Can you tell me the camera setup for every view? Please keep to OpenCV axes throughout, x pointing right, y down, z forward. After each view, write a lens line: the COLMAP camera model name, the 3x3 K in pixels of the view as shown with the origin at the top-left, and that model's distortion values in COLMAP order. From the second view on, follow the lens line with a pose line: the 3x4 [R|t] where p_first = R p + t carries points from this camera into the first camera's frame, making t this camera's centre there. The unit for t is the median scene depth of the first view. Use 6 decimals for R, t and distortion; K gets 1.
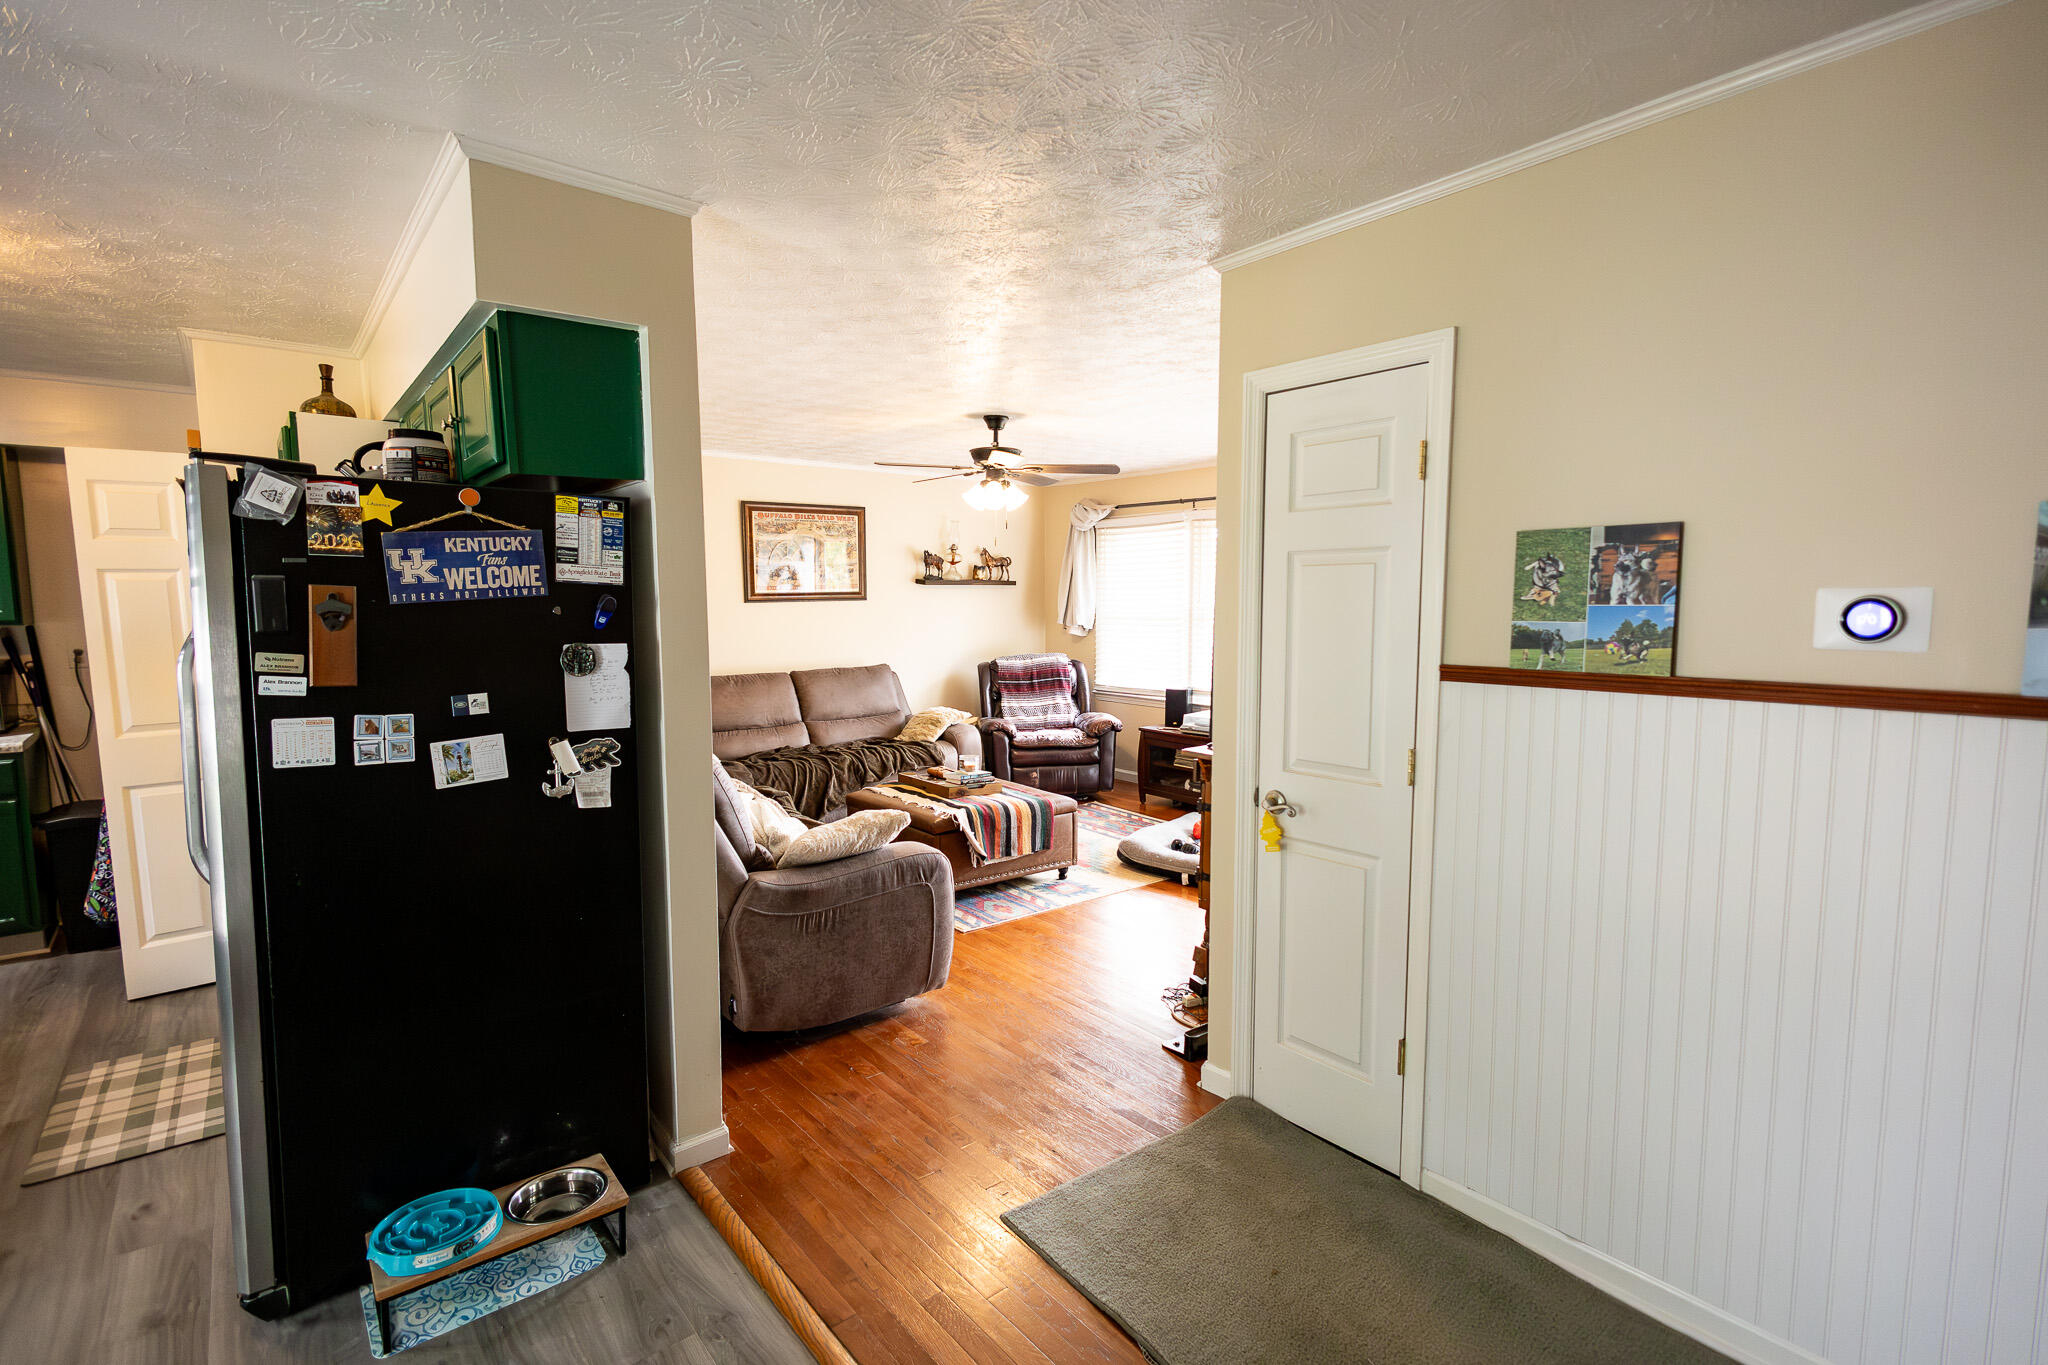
lens RADIAL K [[932.5, 0, 1019.1], [0, 932.5, 684.4], [0, 0, 1]] dist [0.023048, -0.011408]
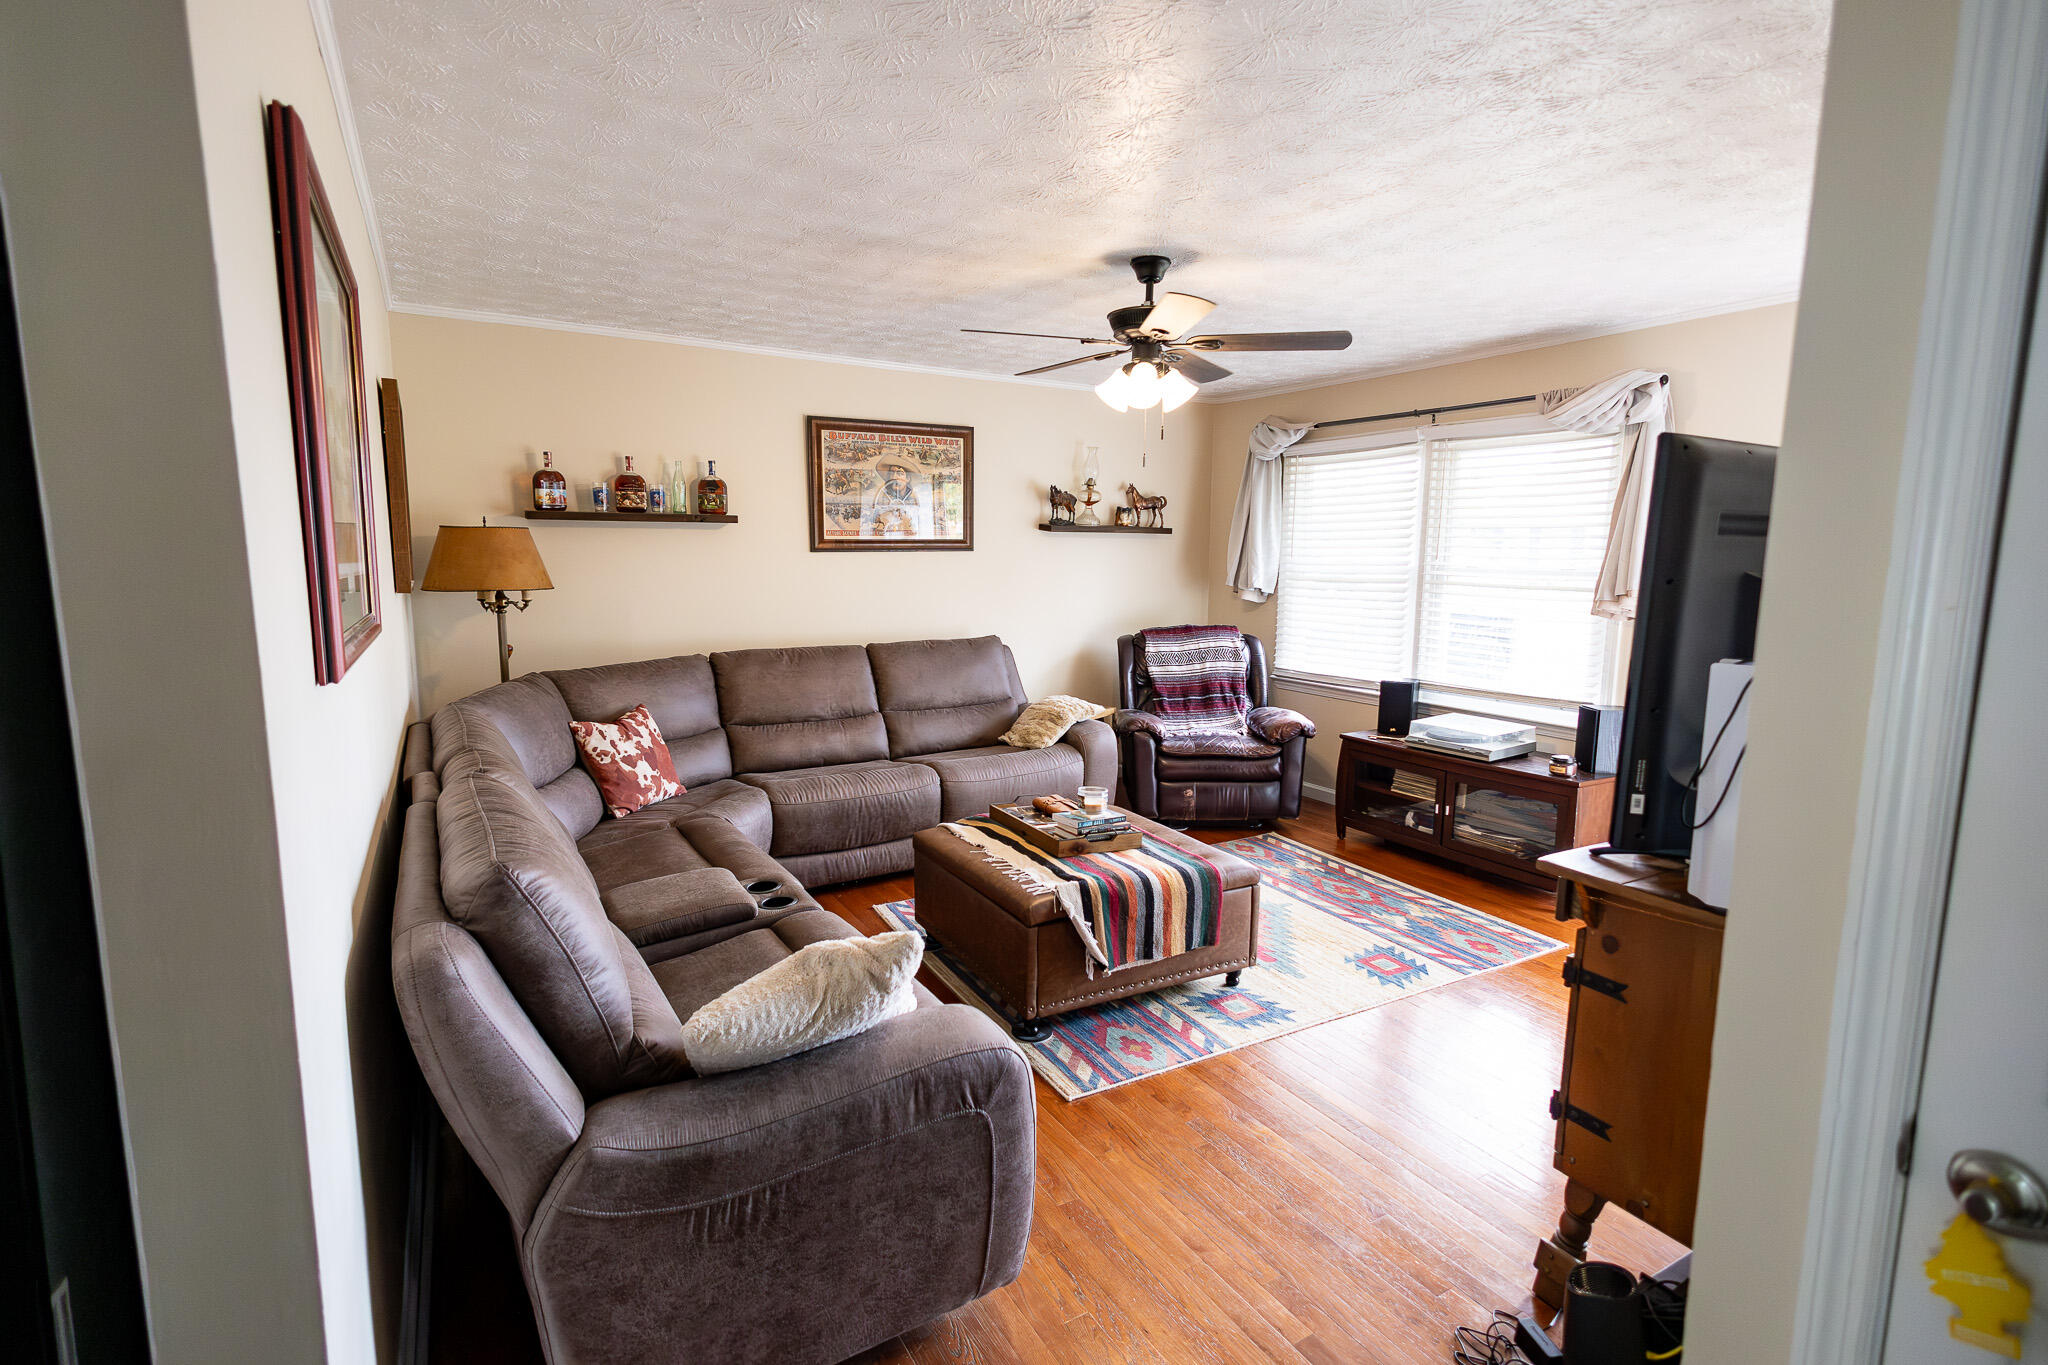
lens RADIAL K [[943.3, 0, 1029.2], [0, 943.3, 681.4], [0, 0, 1]] dist [0.019004, -0.000032]
pose [[0.988773, 0.031461, -0.146075, -0.002462], [-0.025218, 0.998696, 0.044393, -0.020758], [0.147281, -0.040211, 0.988277, 0.259410]]
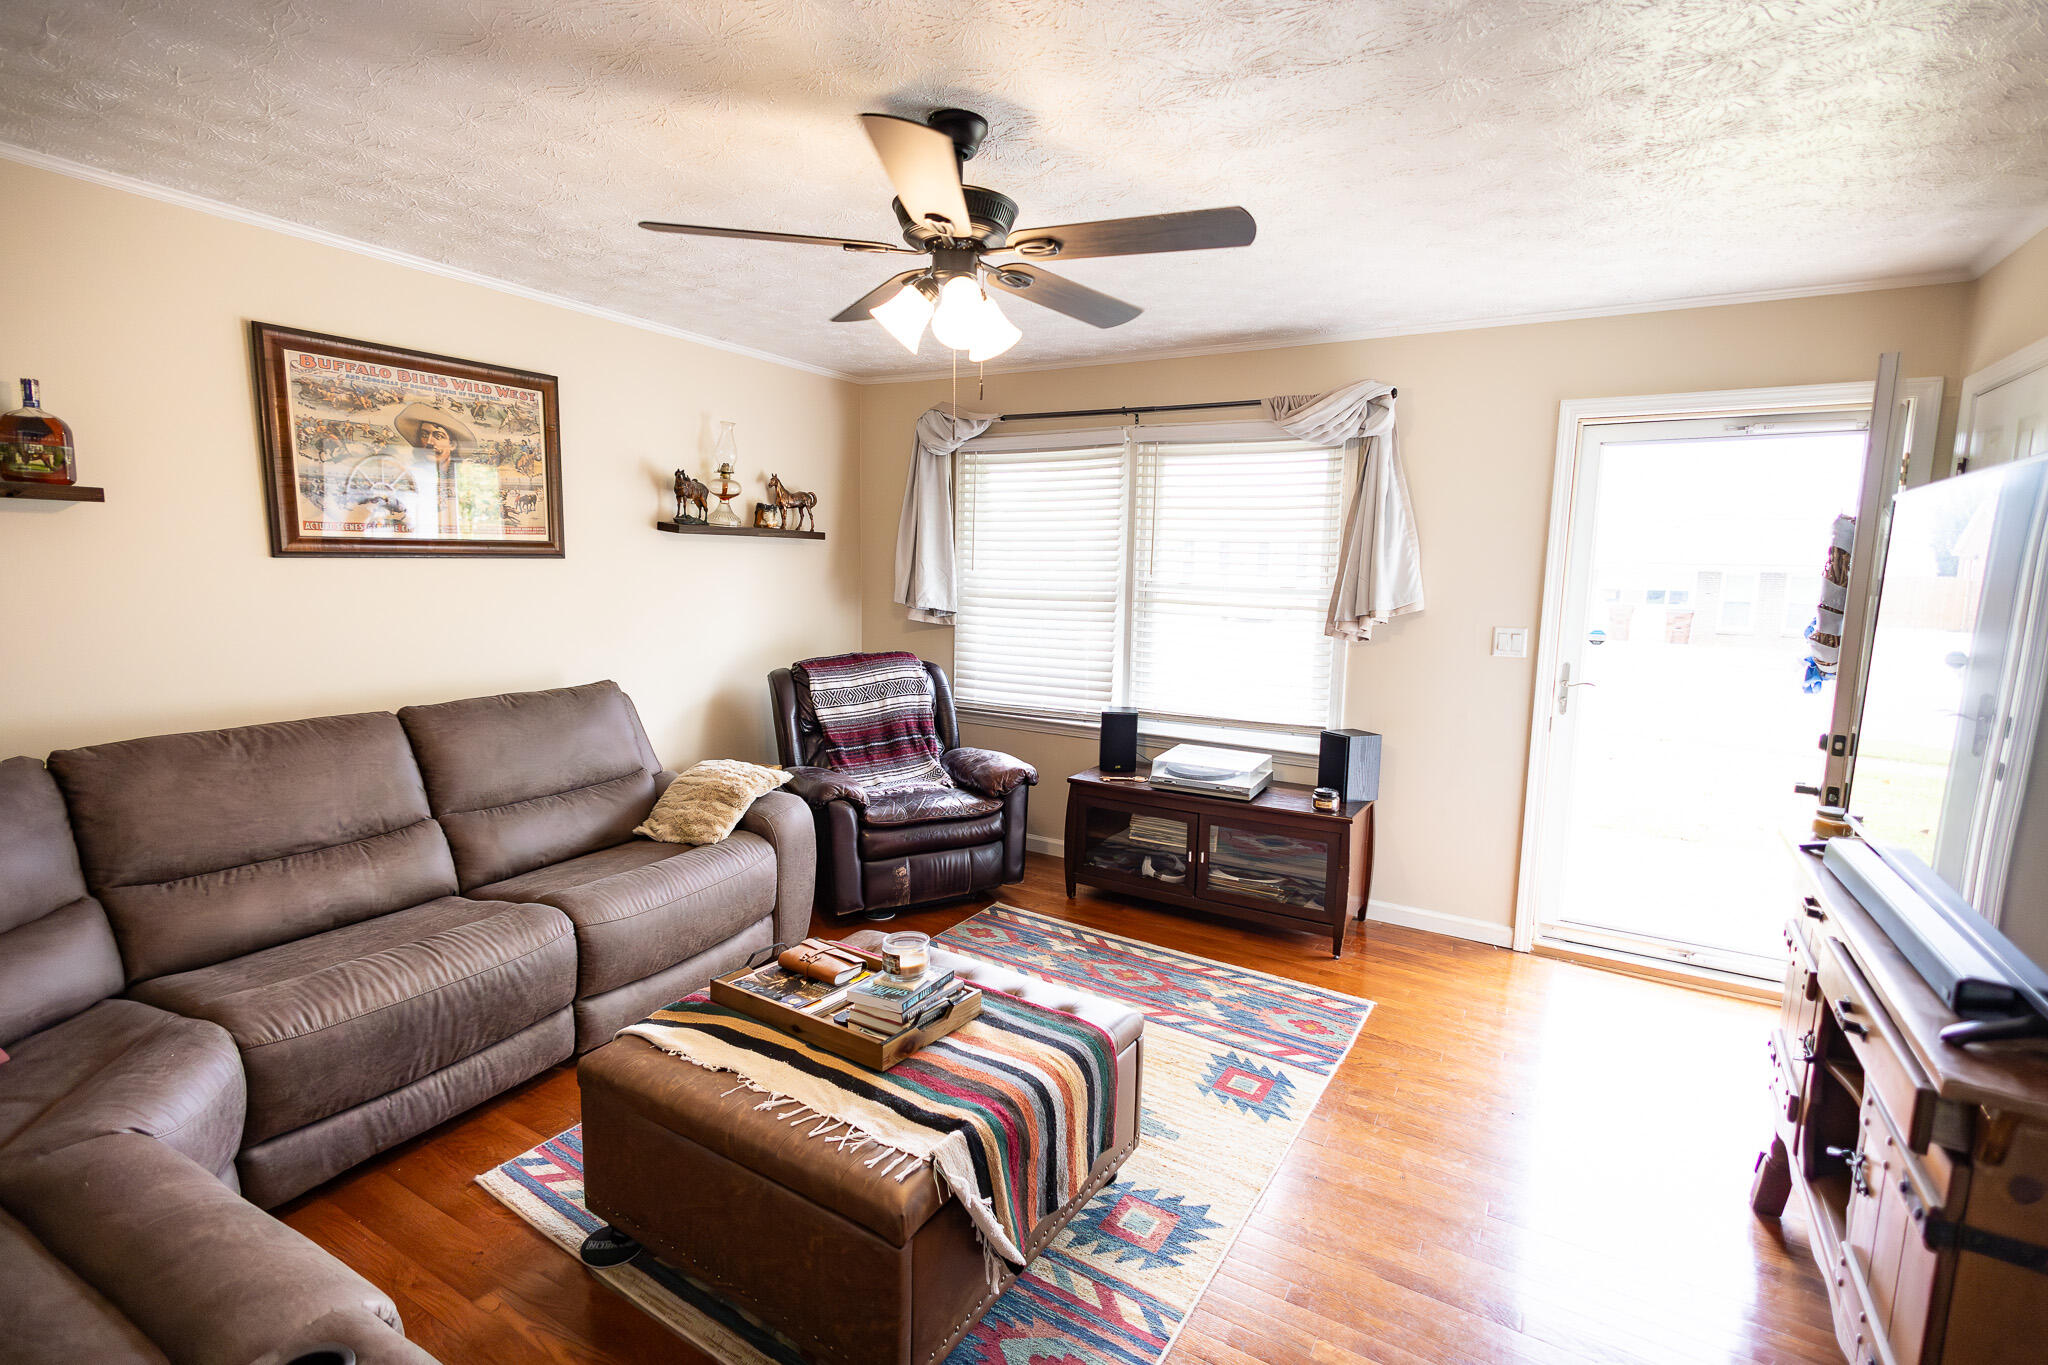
lens RADIAL K [[931.2, 0, 1017.9], [0, 931.2, 683.2], [0, 0, 1]] dist [0.013802, -0.000259]
pose [[0.941153, -0.022235, 0.337249, -0.110257], [0.009922, 0.999221, 0.038191, -0.040772], [-0.337835, -0.032598, 0.940641, 0.451380]]
